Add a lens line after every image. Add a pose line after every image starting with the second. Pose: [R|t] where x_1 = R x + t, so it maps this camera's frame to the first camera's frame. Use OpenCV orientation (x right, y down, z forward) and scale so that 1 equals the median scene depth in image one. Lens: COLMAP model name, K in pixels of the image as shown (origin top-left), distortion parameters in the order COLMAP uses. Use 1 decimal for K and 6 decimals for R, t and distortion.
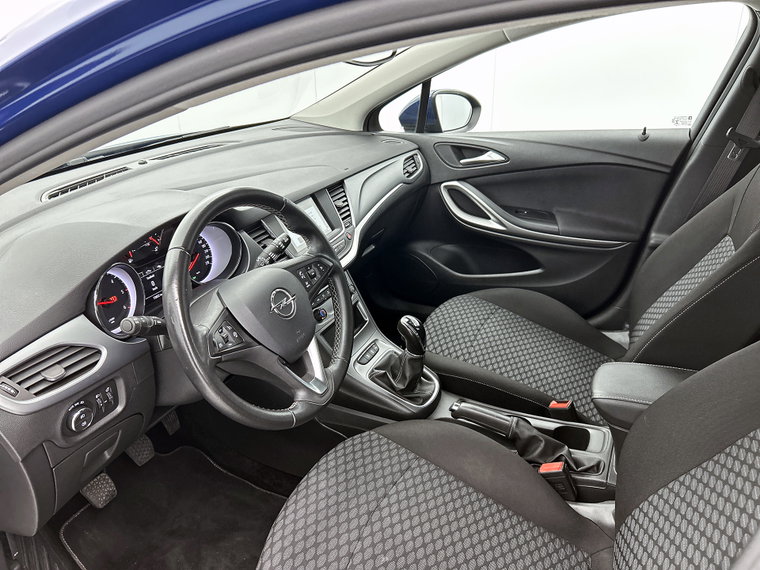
lens RADIAL K [[579.9, 0, 380.0], [0, 579.9, 285.0], [0, 0, 1]] dist [-0.004438, -0.007790]
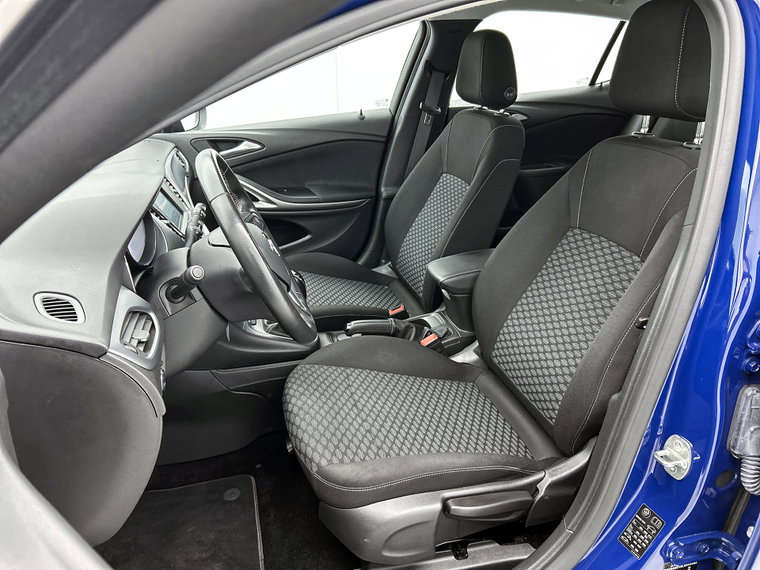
lens RADIAL K [[582.0, 0, 380.0], [0, 582.0, 285.0], [0, 0, 1]] dist [0.081134, -0.002240]
pose [[0.756525, -0.237652, 0.609255, -0.406954], [0.266445, 0.962813, 0.044714, 0.063169], [-0.597225, 0.128506, 0.791713, -0.032978]]
